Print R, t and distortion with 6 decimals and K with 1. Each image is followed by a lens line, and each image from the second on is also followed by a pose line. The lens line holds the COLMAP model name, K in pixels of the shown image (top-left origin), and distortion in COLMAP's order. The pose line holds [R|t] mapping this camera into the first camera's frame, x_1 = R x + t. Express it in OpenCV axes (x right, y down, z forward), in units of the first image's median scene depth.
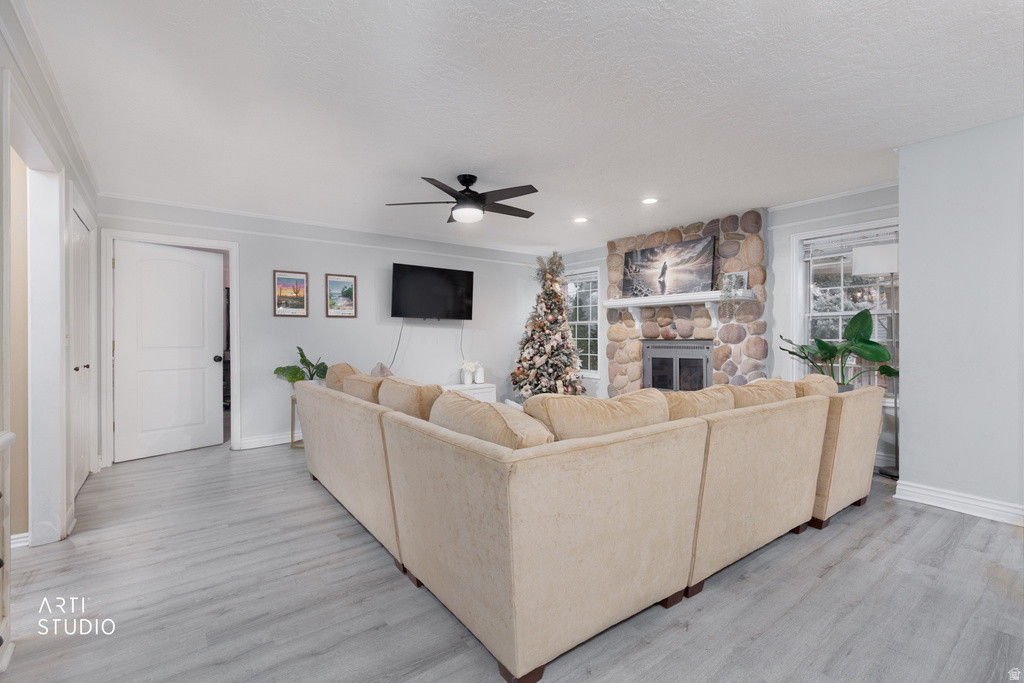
lens RADIAL K [[456.6, 0, 516.4], [0, 456.6, 339.1], [0, 0, 1]] dist [0.006823, -0.001214]
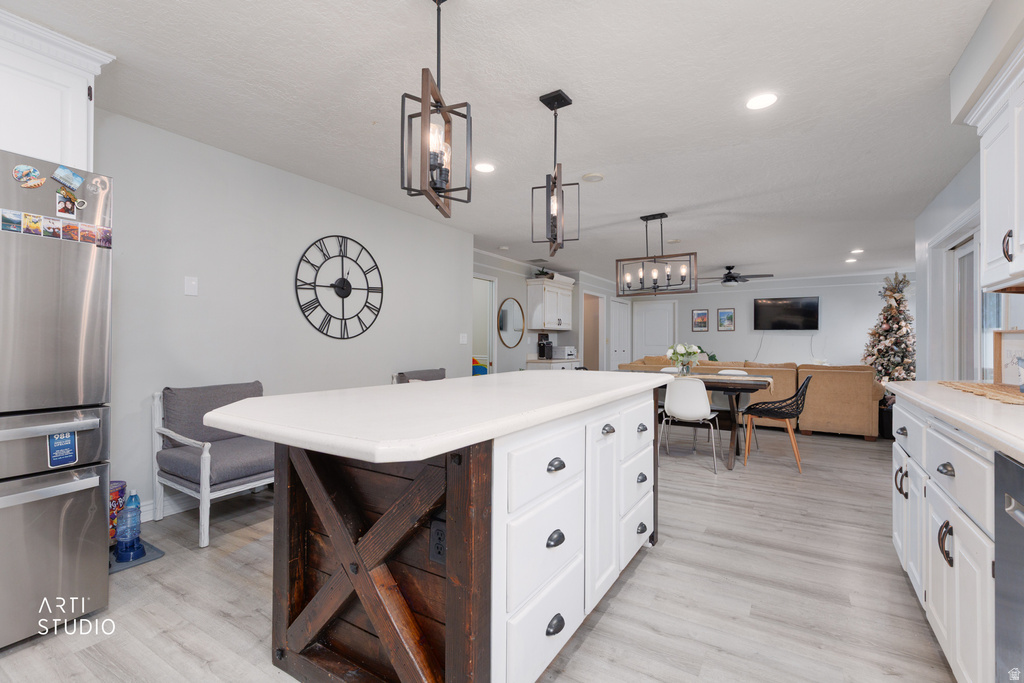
lens RADIAL K [[456.6, 0, 516.4], [0, 456.6, 339.1], [0, 0, 1]] dist [0.006823, -0.001214]
pose [[0.349425, -0.001552, -0.936963, 1.063582], [-0.006174, 0.999973, -0.003959, -0.001504], [0.936944, 0.007168, 0.349406, -0.462142]]
